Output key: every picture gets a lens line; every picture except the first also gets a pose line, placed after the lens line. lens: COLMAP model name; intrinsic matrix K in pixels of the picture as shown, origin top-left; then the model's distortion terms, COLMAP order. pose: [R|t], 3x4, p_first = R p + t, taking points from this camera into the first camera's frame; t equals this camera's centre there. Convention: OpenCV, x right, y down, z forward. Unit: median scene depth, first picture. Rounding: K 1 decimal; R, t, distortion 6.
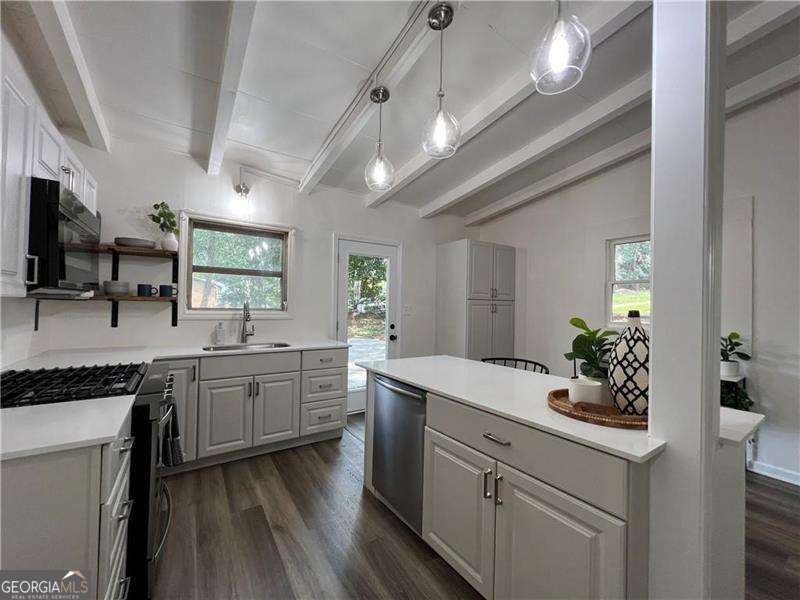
lens RADIAL K [[321.5, 0, 400.4], [0, 321.5, 303.6], [0, 0, 1]] dist [-0.003948, 0.000298]
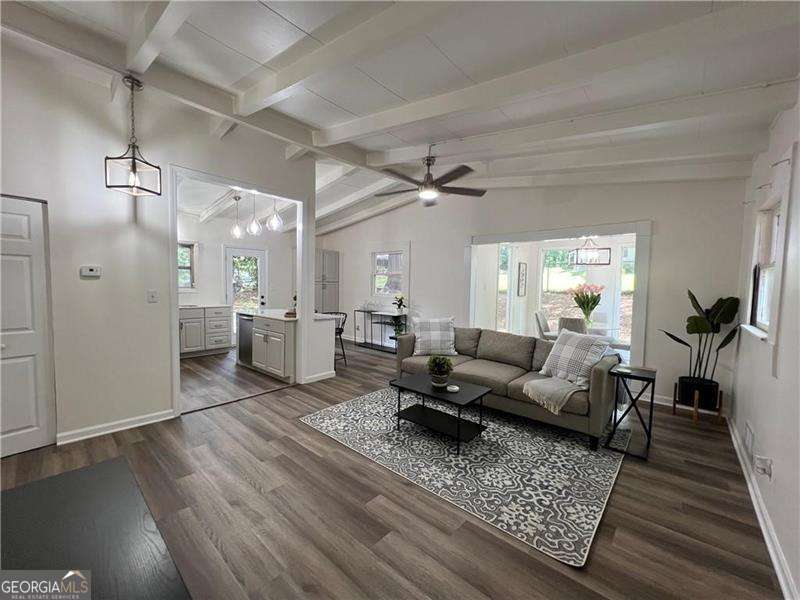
lens RADIAL K [[321.5, 0, 398.6], [0, 321.5, 303.5], [0, 0, 1]] dist [-0.003948, 0.000298]
pose [[0.969227, -0.014049, 0.245766, 0.330807], [-0.003938, 0.997358, 0.072542, -0.029139], [-0.246136, -0.071278, 0.966611, -1.092551]]
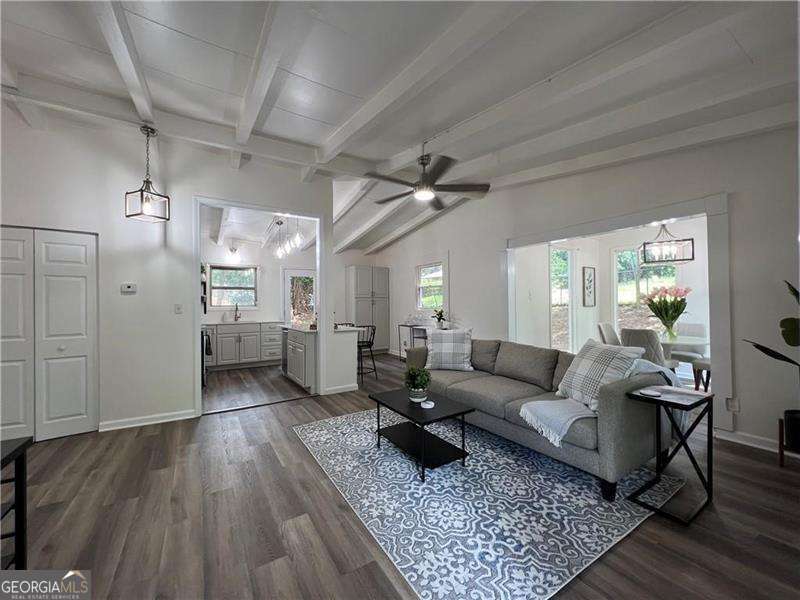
lens RADIAL K [[321.5, 0, 398.8], [0, 321.5, 302.8], [0, 0, 1]] dist [-0.003948, 0.000298]
pose [[0.998920, -0.027594, -0.037381, 0.656053], [0.027761, 0.999607, 0.003936, 0.018227], [0.037258, -0.004969, 0.999293, -1.065277]]
